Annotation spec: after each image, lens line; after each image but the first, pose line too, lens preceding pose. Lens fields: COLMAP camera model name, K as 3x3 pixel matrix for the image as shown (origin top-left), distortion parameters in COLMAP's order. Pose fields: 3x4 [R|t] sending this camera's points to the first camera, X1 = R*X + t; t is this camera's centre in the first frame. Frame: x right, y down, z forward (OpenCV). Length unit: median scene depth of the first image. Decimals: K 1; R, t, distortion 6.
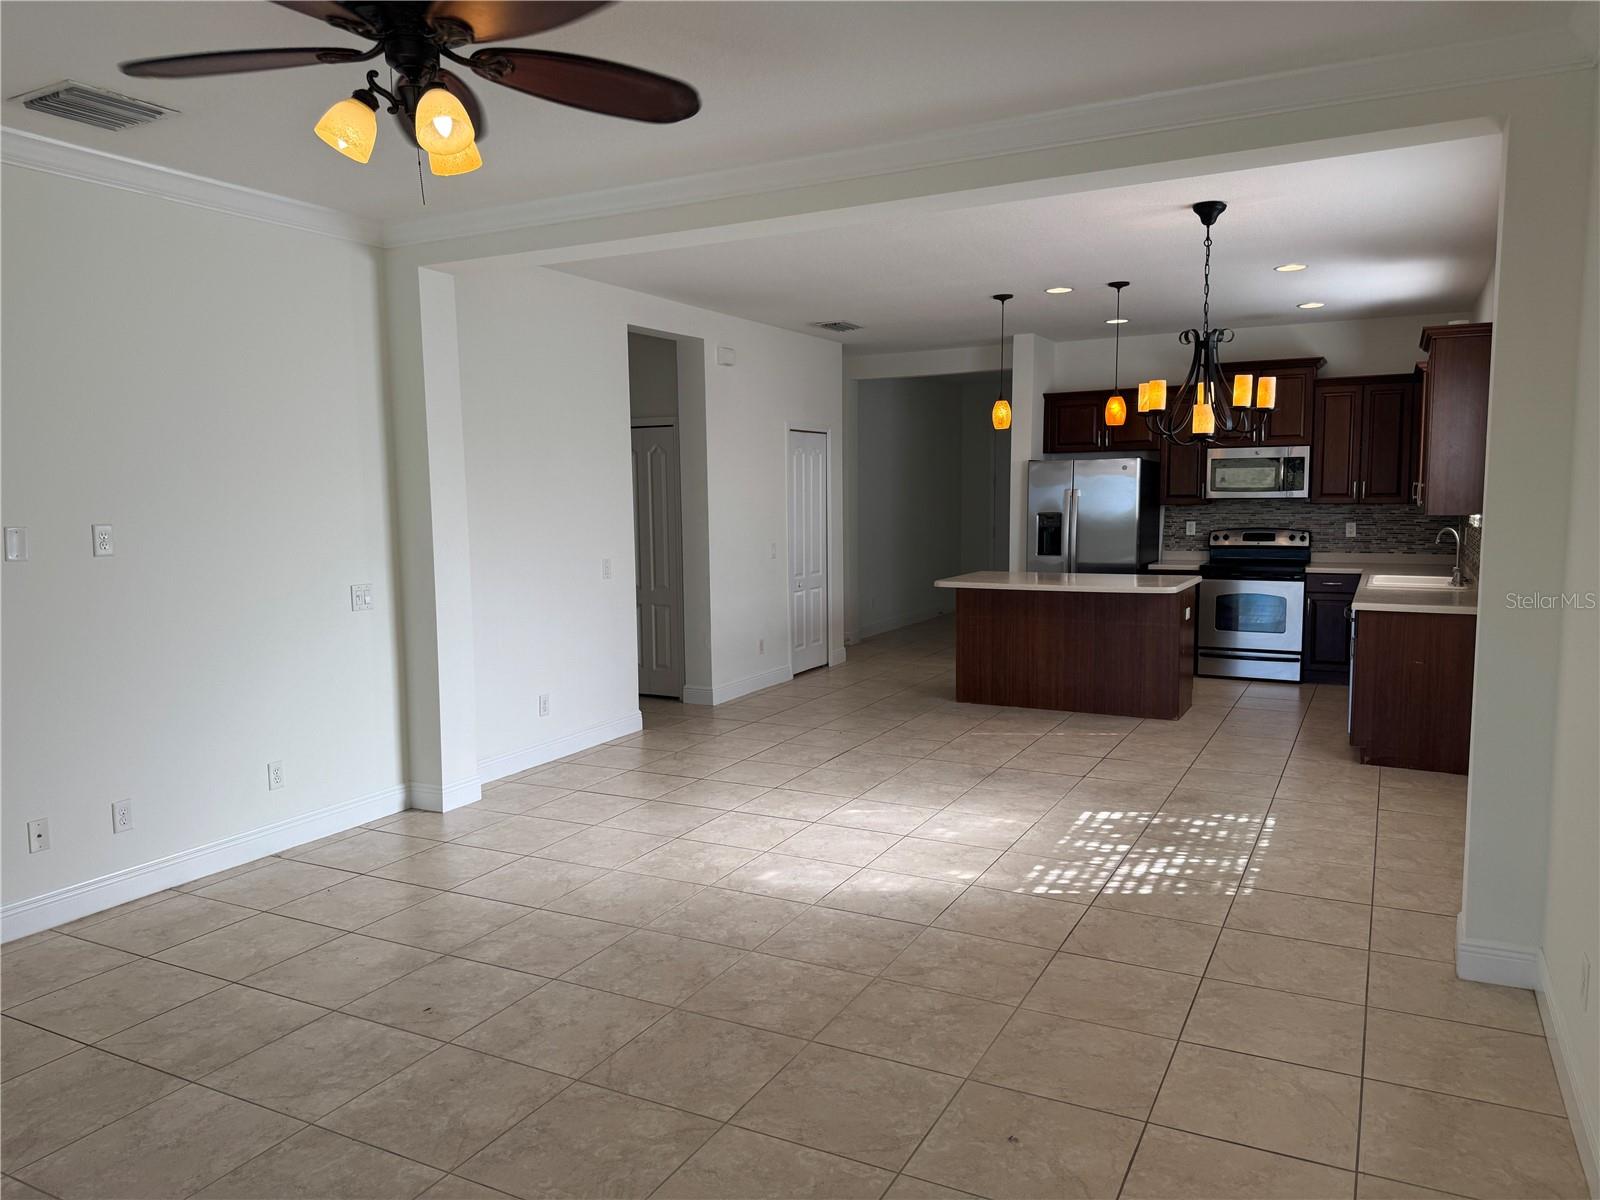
lens RADIAL K [[1137.5, 0, 779.6], [0, 1137.5, 591.7], [0, 0, 1]] dist [0.062891, -0.057604]
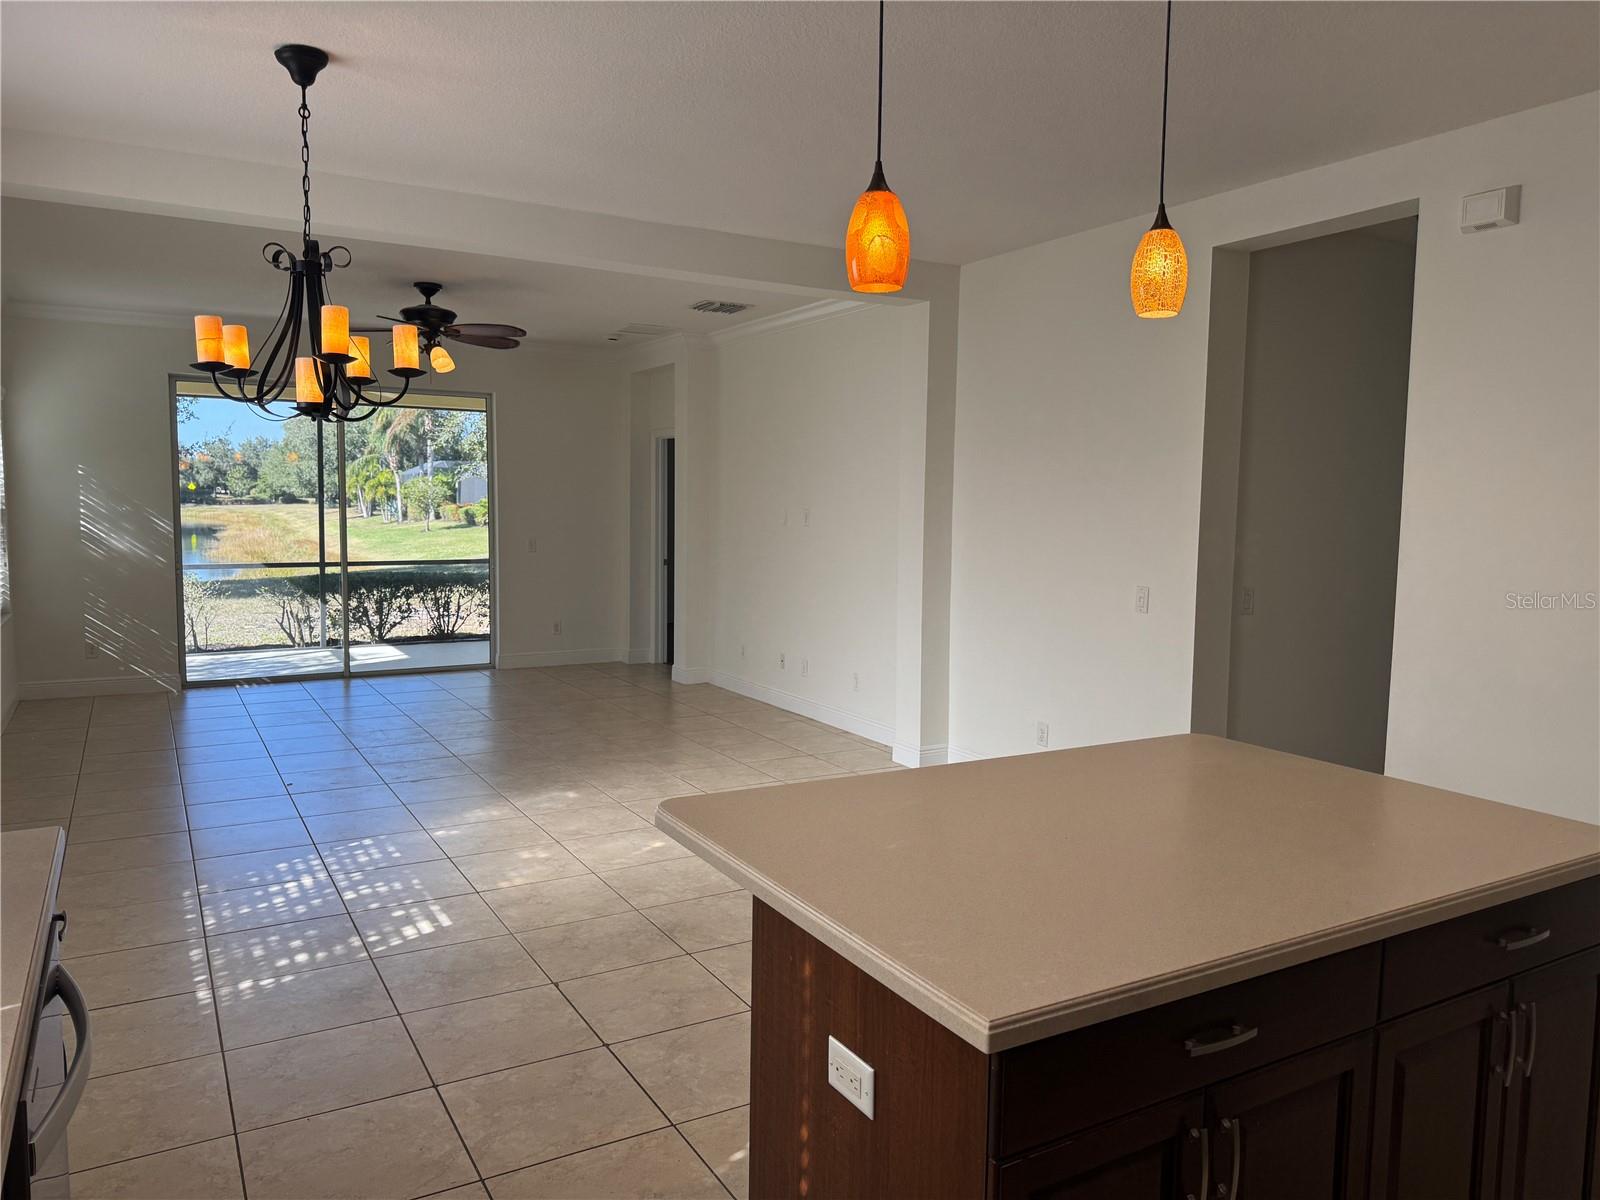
lens RADIAL K [[1137.5, 0, 725.0], [0, 1137.5, 616.5], [0, 0, 1]] dist [0.062891, -0.057604]
pose [[-0.572243, 0.099877, -0.813980, 0.717834], [-0.066454, 0.983645, 0.167413, -0.129026], [0.817387, 0.149893, -0.556246, 1.469942]]
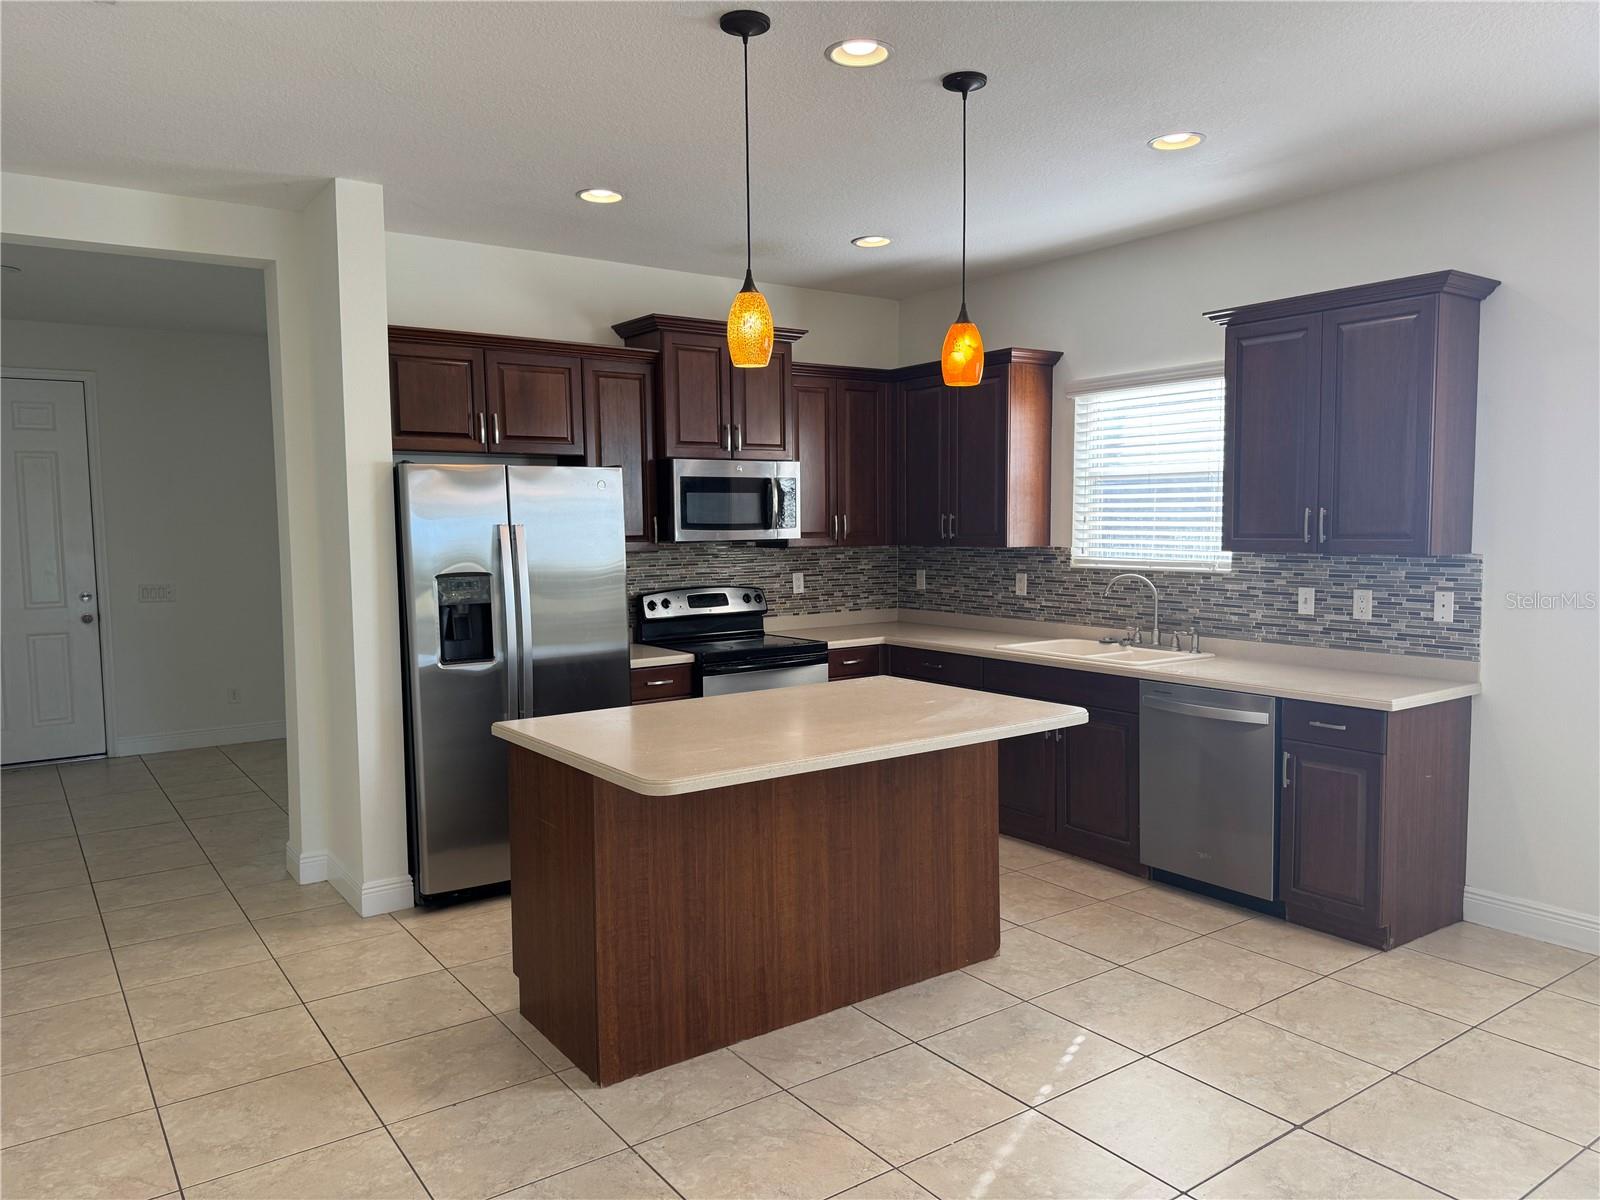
lens RADIAL K [[1137.5, 0, 794.6], [0, 1137.5, 590.4], [0, 0, 1]] dist [0.062891, -0.057604]
pose [[0.440590, -0.051366, 0.896238, -0.214741], [0.088576, 0.995977, 0.013539, -0.094116], [-0.893328, 0.073421, 0.443367, 1.104283]]
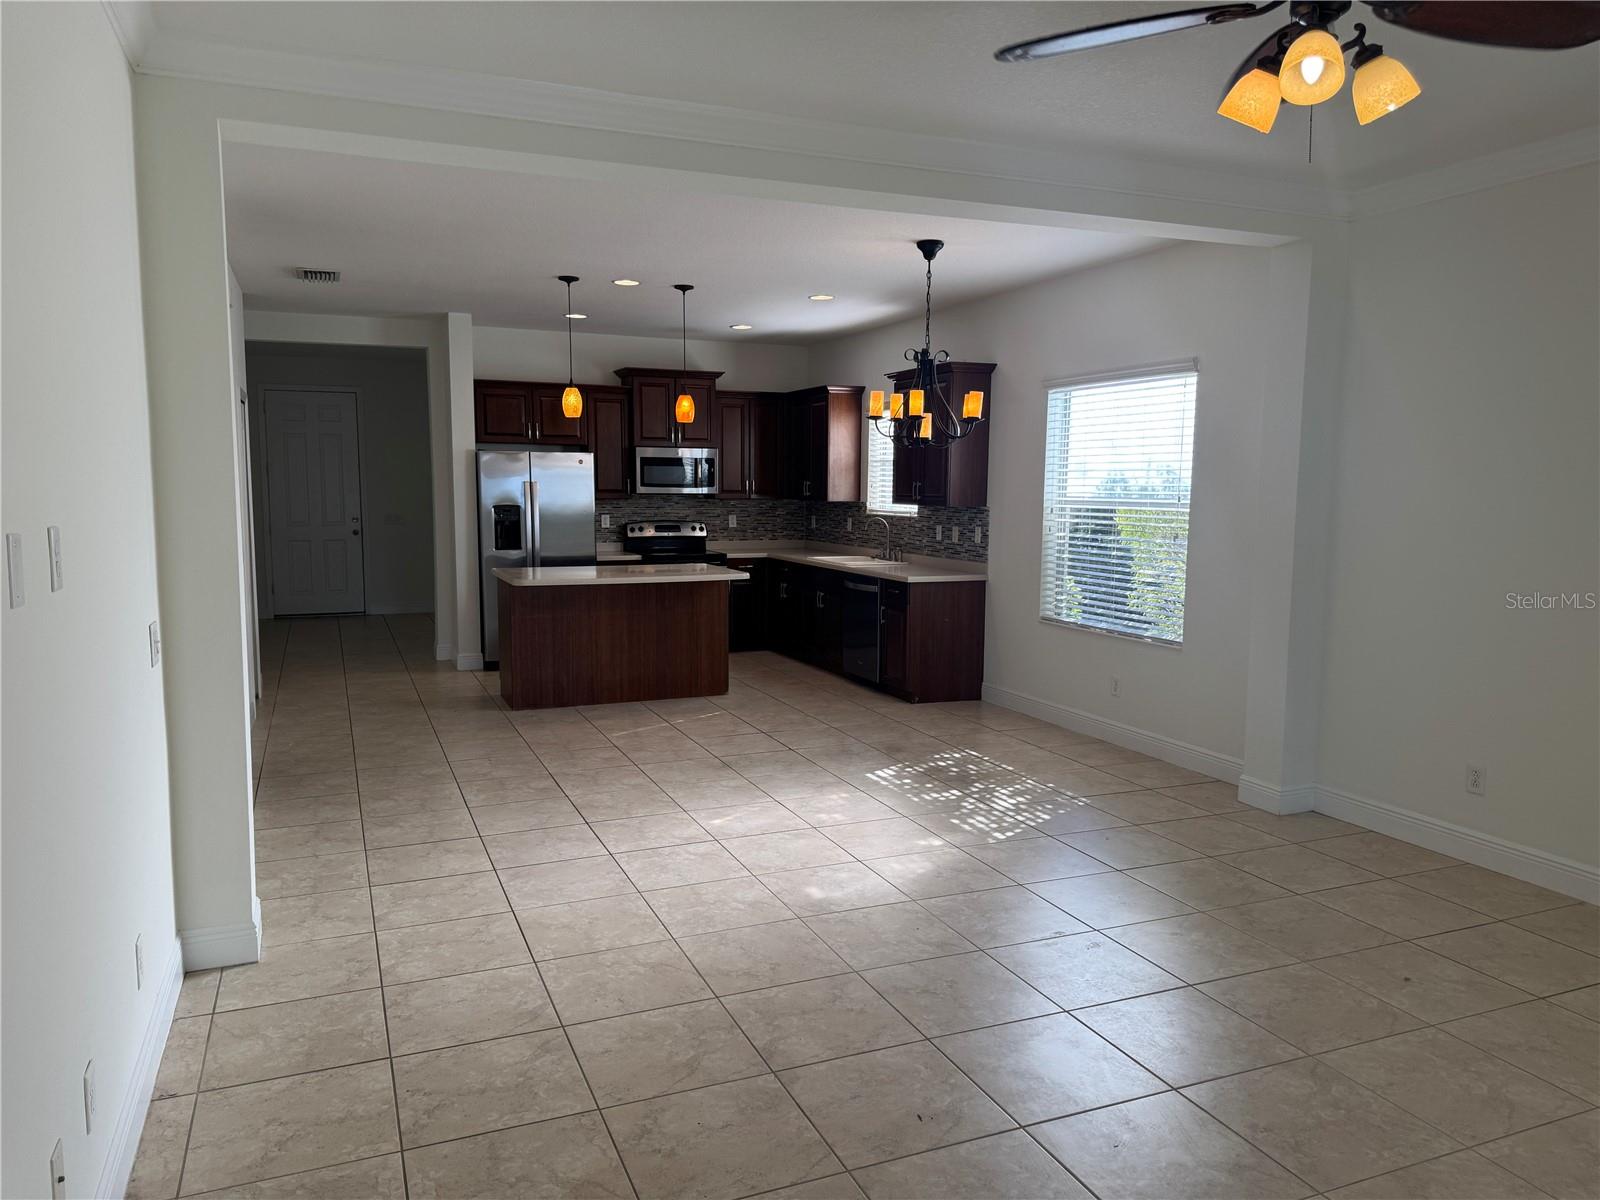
lens RADIAL K [[1137.5, 0, 798.3], [0, 1137.5, 599.4], [0, 0, 1]] dist [0.062891, -0.057604]
pose [[0.625121, -0.064684, 0.777843, -0.599171], [0.056943, 0.997684, 0.037203, -0.020835], [-0.778448, 0.021037, 0.627356, 0.345759]]
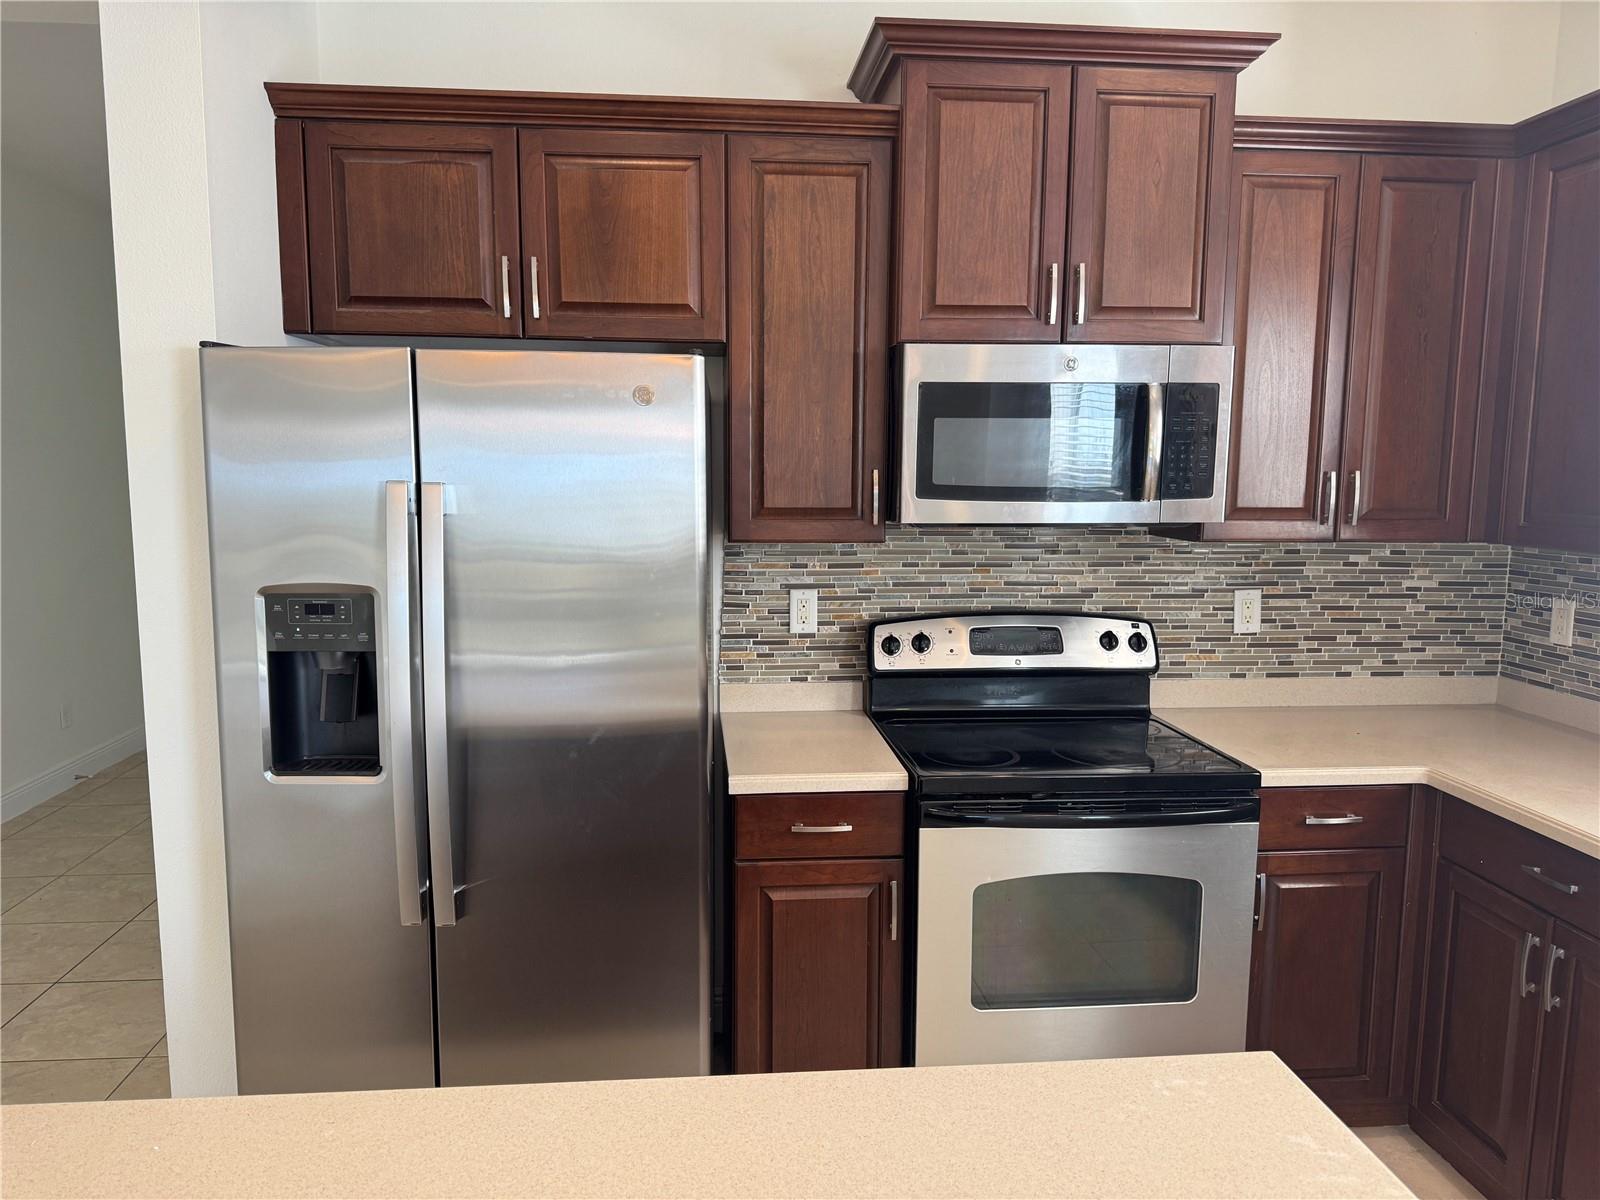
lens RADIAL K [[1137.5, 0, 797.8], [0, 1137.5, 594.9], [0, 0, 1]] dist [0.062891, -0.057604]
pose [[0.829157, -0.048632, 0.556896, 0.316687], [0.033132, 0.998733, 0.037886, -0.121267], [-0.558032, -0.012962, 0.829718, 1.267315]]
